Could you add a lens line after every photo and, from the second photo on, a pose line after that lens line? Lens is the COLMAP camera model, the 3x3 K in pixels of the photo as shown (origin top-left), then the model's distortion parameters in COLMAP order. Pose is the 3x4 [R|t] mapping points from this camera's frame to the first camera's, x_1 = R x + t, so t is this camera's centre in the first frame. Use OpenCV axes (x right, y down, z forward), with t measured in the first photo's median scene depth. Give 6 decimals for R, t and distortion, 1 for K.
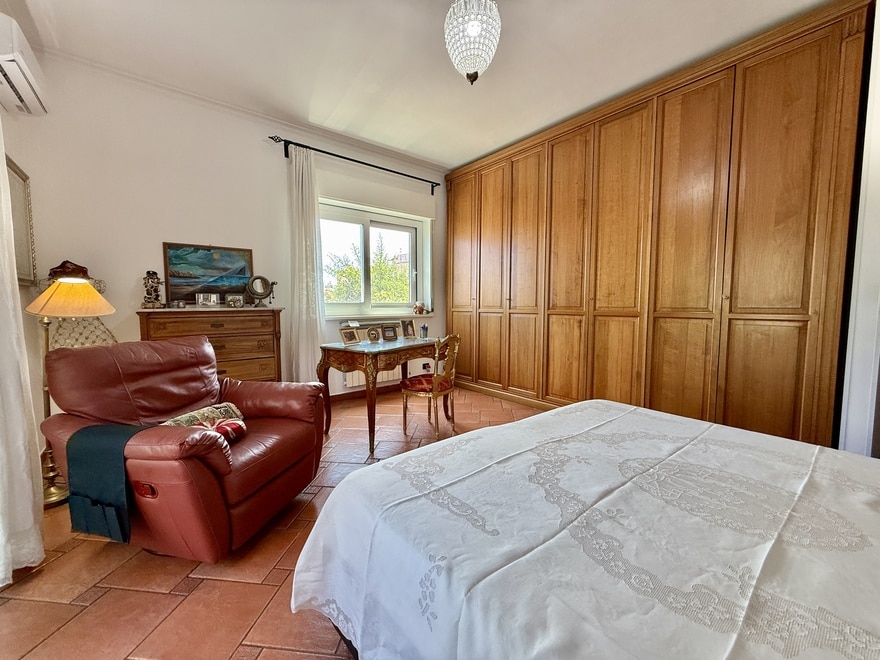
lens RADIAL K [[350.6, 0, 439.0], [0, 350.6, 327.2], [0, 0, 1]] dist [-0.001010, -0.000622]
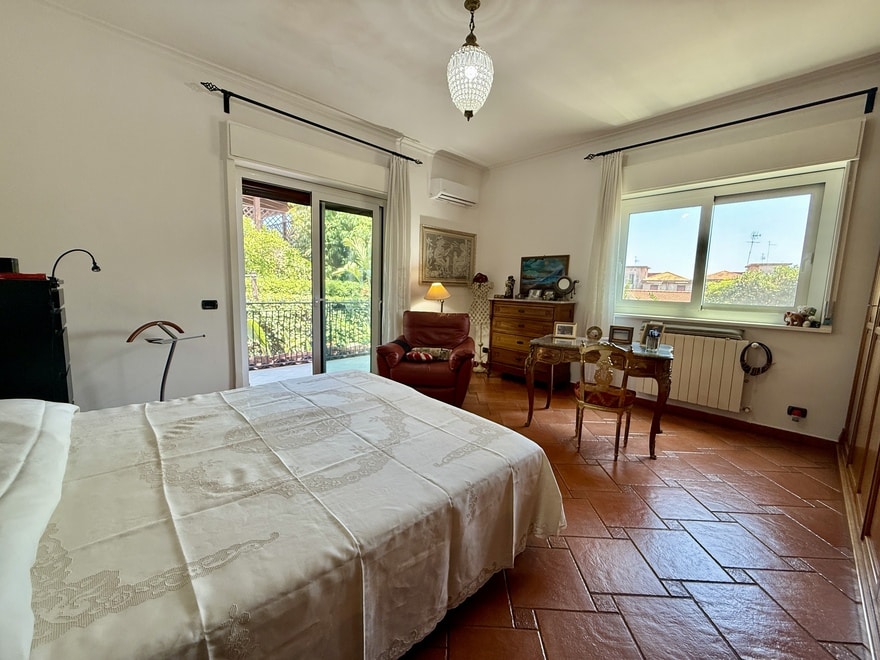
lens RADIAL K [[350.6, 0, 439.4], [0, 350.6, 329.9], [0, 0, 1]] dist [-0.001010, -0.000622]
pose [[0.084276, 0.127339, -0.988272, 0.714603], [-0.096300, 0.988199, 0.119118, -0.061302], [0.991778, 0.085132, 0.095544, 0.444971]]
